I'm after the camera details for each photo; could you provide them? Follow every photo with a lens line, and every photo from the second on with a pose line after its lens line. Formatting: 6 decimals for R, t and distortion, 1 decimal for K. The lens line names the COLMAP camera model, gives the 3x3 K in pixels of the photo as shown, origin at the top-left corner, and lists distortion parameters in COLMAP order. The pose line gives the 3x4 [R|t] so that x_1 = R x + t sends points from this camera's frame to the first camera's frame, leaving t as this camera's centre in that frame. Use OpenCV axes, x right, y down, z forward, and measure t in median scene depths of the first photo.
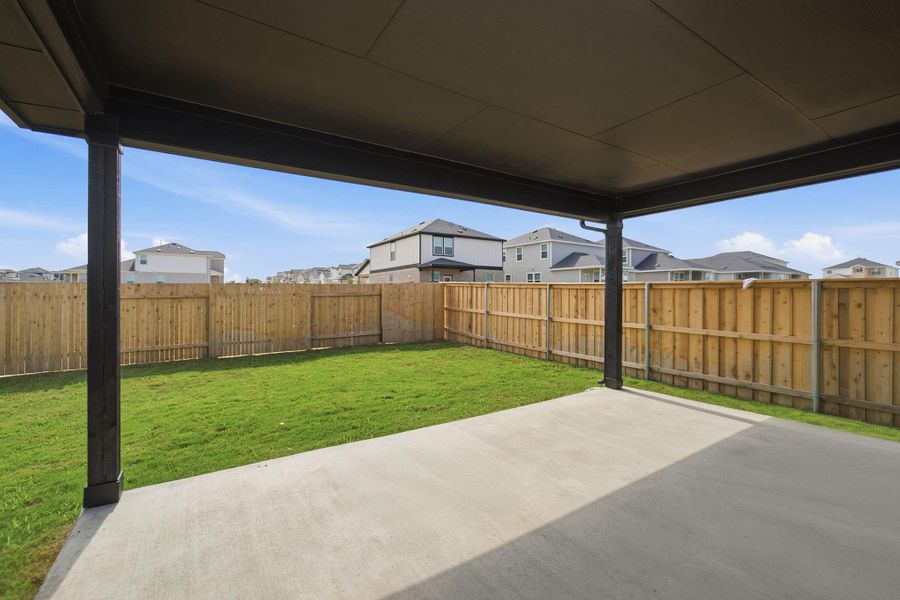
lens RADIAL K [[374.2, 0, 447.2], [0, 374.2, 300.2], [0, 0, 1]] dist [-0.003378, 0.000596]
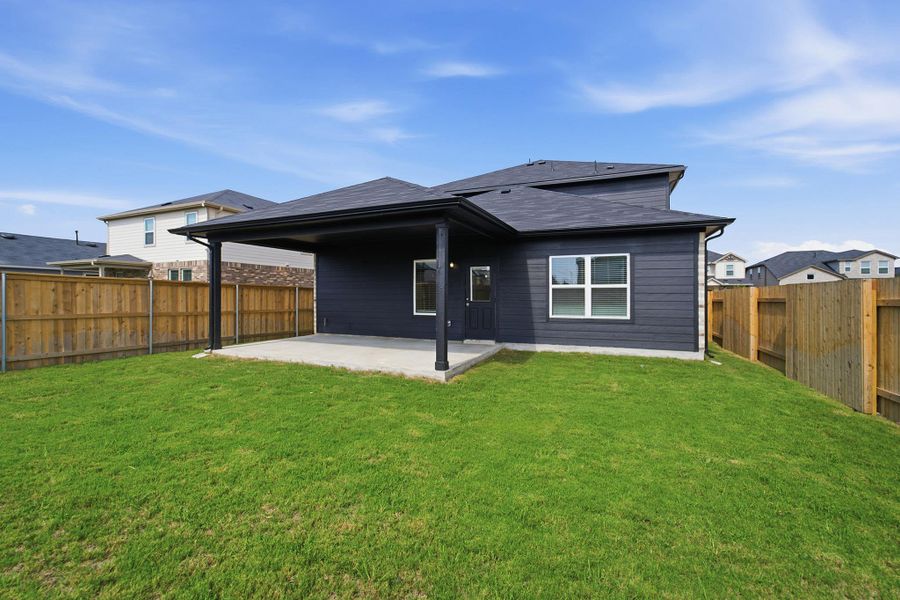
lens RADIAL K [[374.2, 0, 447.2], [0, 374.2, 300.2], [0, 0, 1]] dist [-0.003378, 0.000596]
pose [[-0.543328, -0.018833, 0.839309, -1.179726], [-0.000200, 0.999751, 0.022303, -0.004491], [-0.839521, 0.011950, -0.543197, 0.918170]]
